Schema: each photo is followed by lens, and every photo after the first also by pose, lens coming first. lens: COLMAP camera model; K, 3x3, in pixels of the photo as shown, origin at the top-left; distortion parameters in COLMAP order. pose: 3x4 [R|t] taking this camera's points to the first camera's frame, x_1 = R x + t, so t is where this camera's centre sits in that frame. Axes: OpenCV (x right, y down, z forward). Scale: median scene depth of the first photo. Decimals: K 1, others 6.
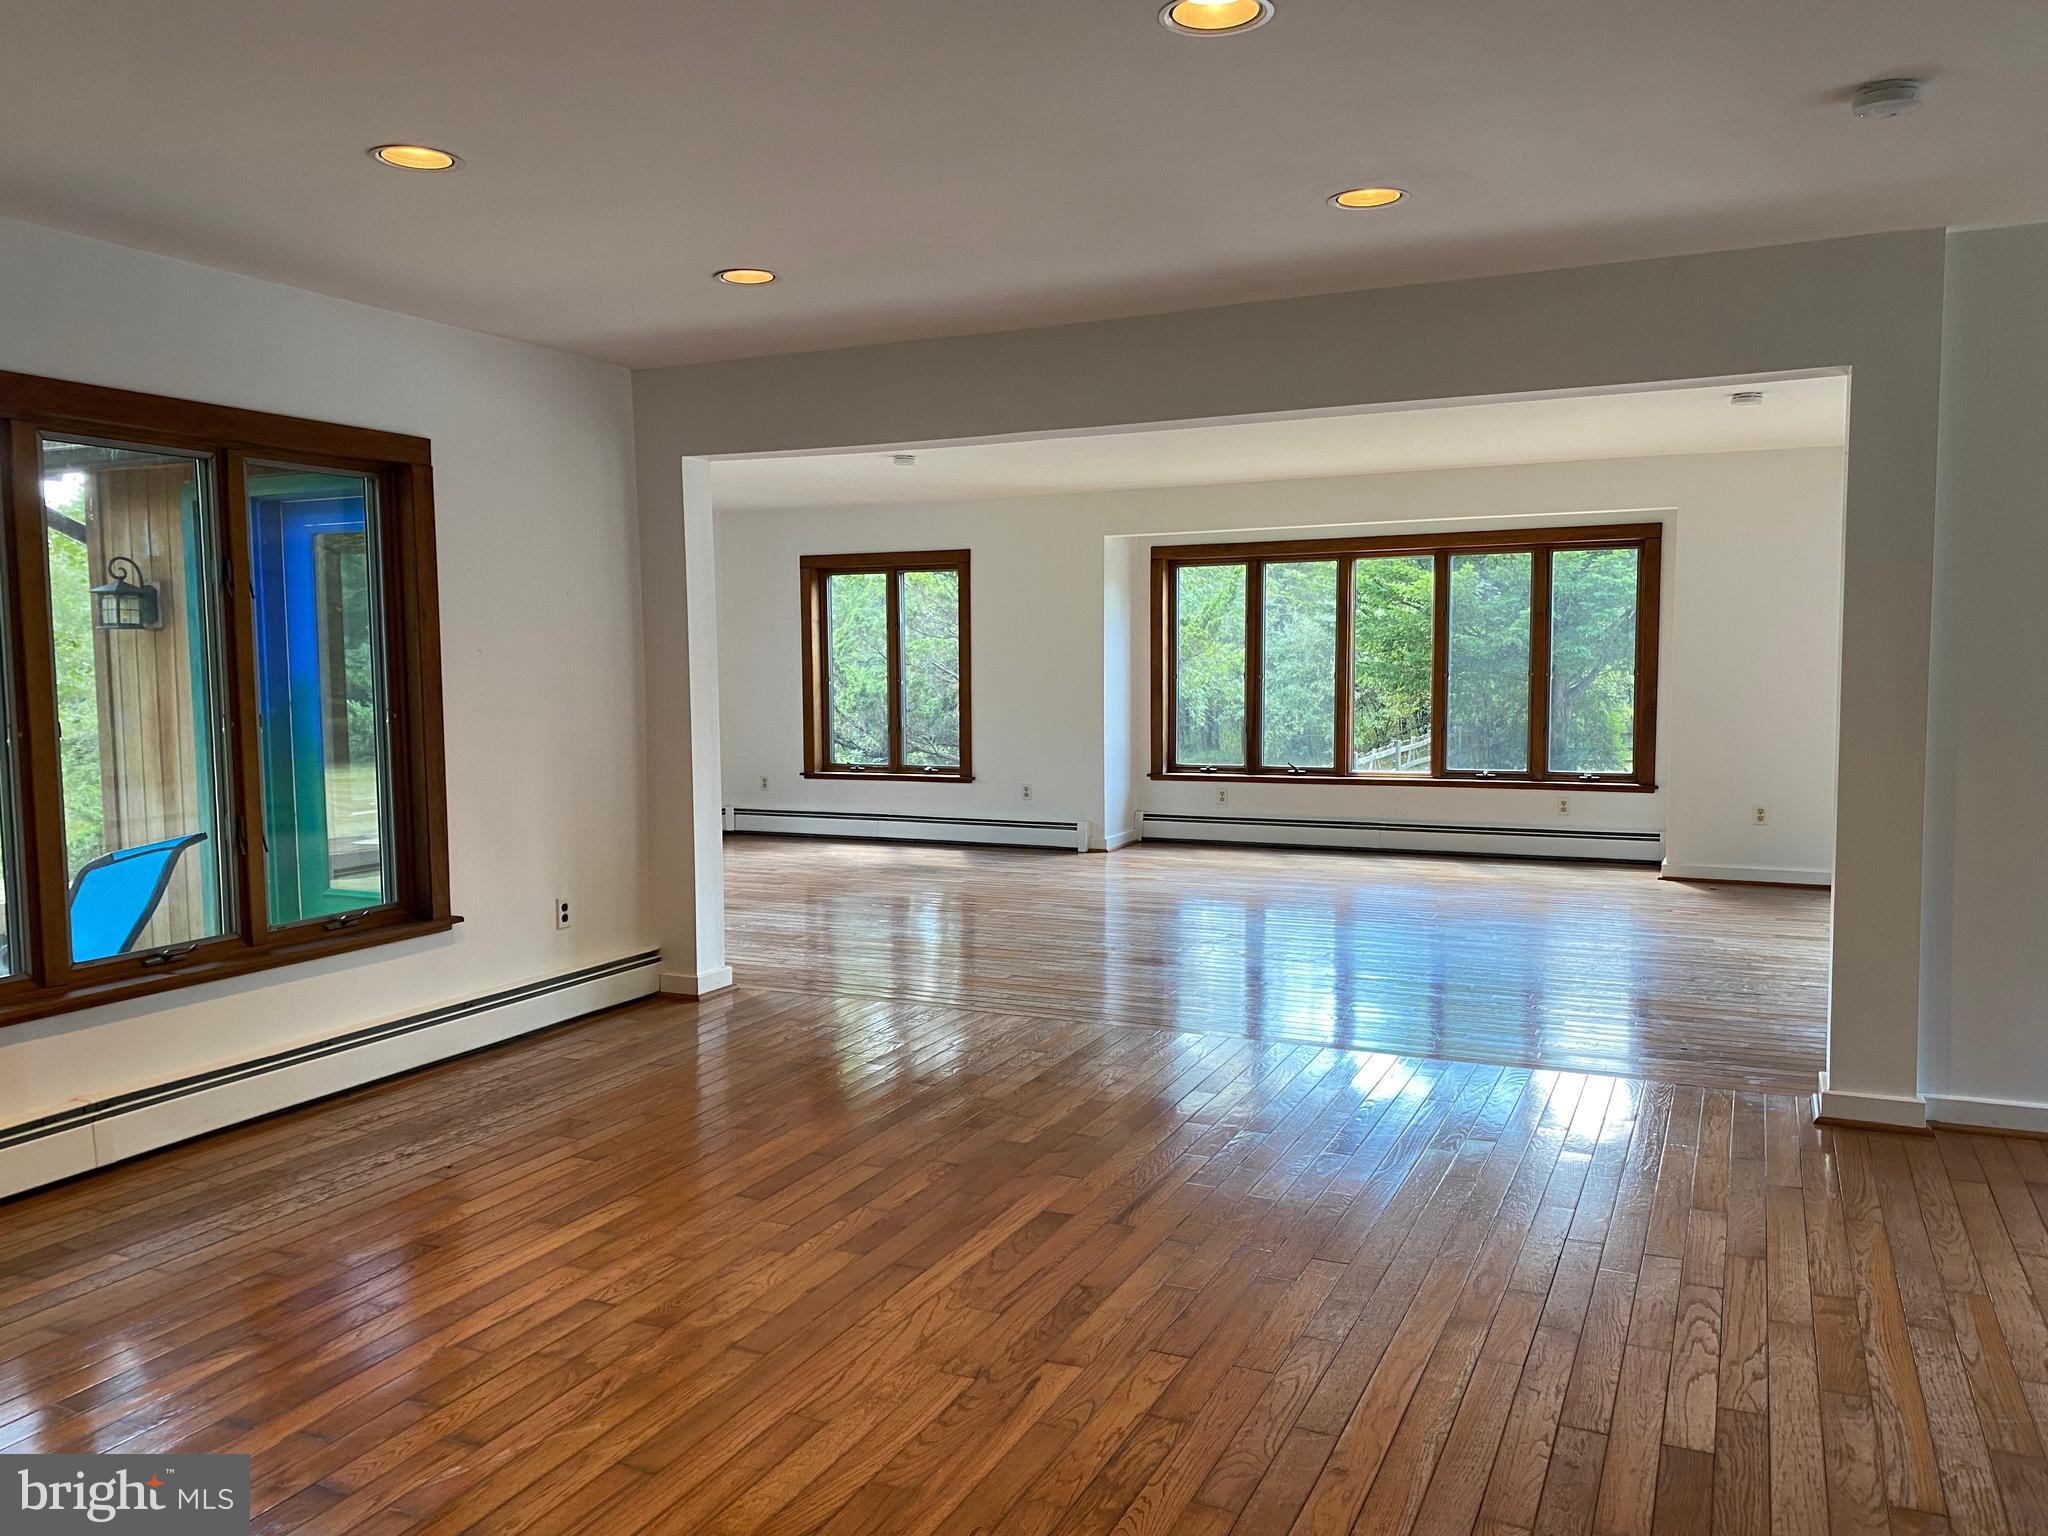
lens RADIAL K [[1567.4, 0, 1036.8], [0, 1567.4, 765.5], [0, 0, 1]] dist [0.055879, -0.044142]
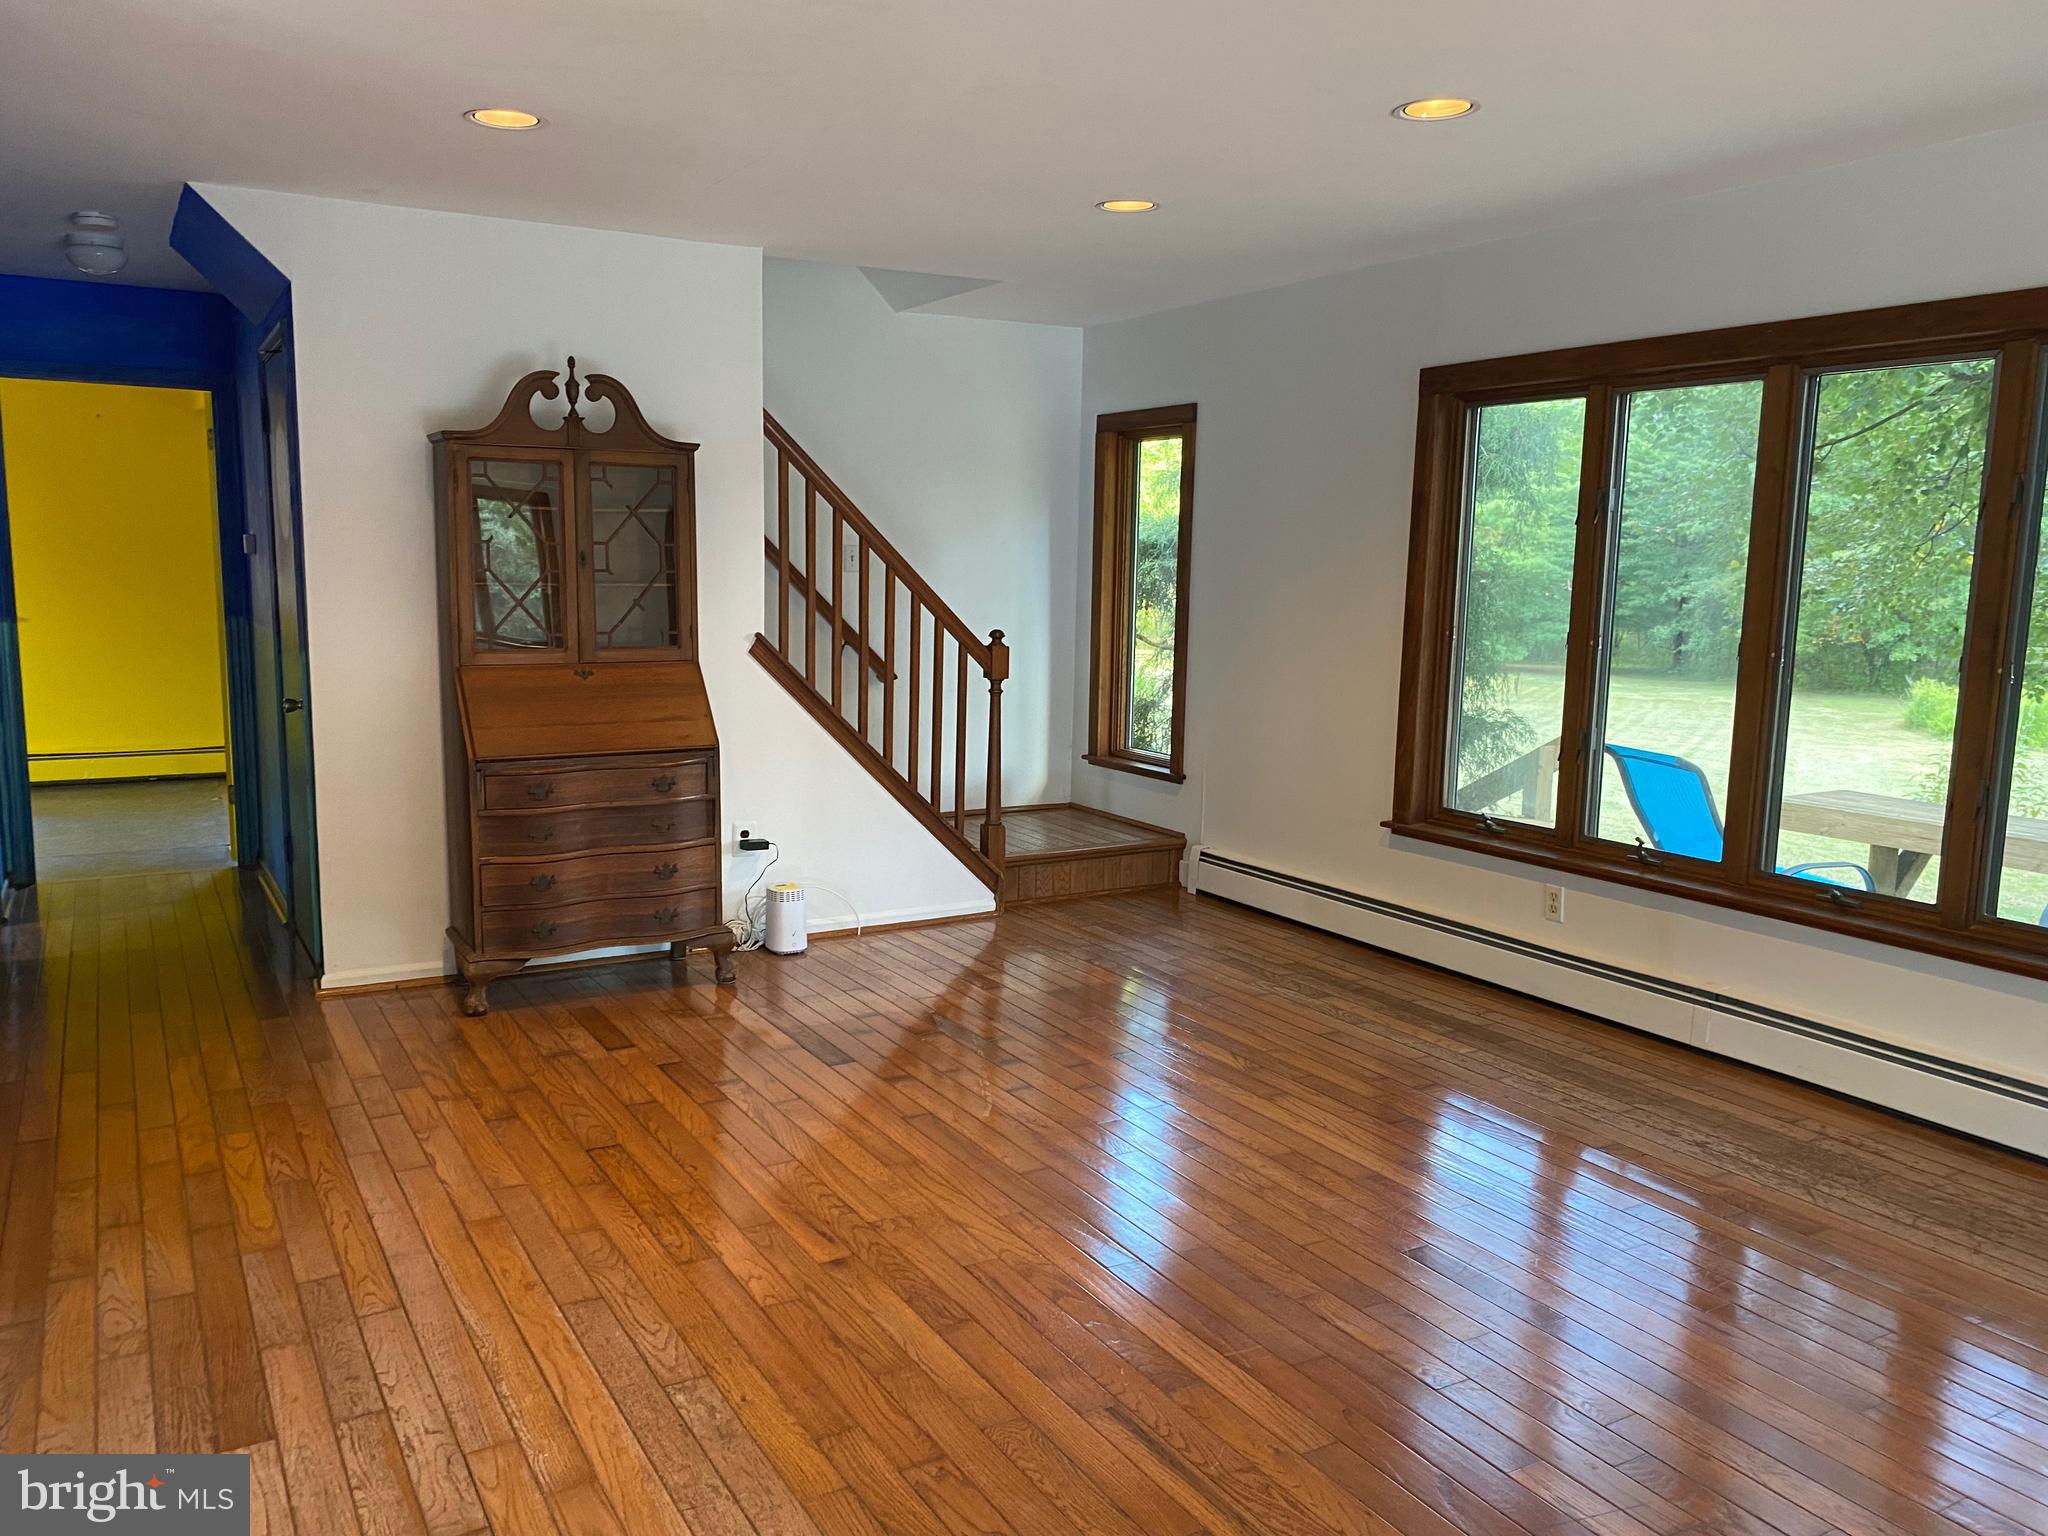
lens RADIAL K [[1567.4, 0, 1020.6], [0, 1567.4, 771.2], [0, 0, 1]] dist [0.055879, -0.044142]
pose [[-0.580090, 0.112132, -0.806797, 0.760265], [-0.068550, 0.980245, 0.185527, -0.150933], [0.811663, 0.162928, -0.560944, 1.621441]]
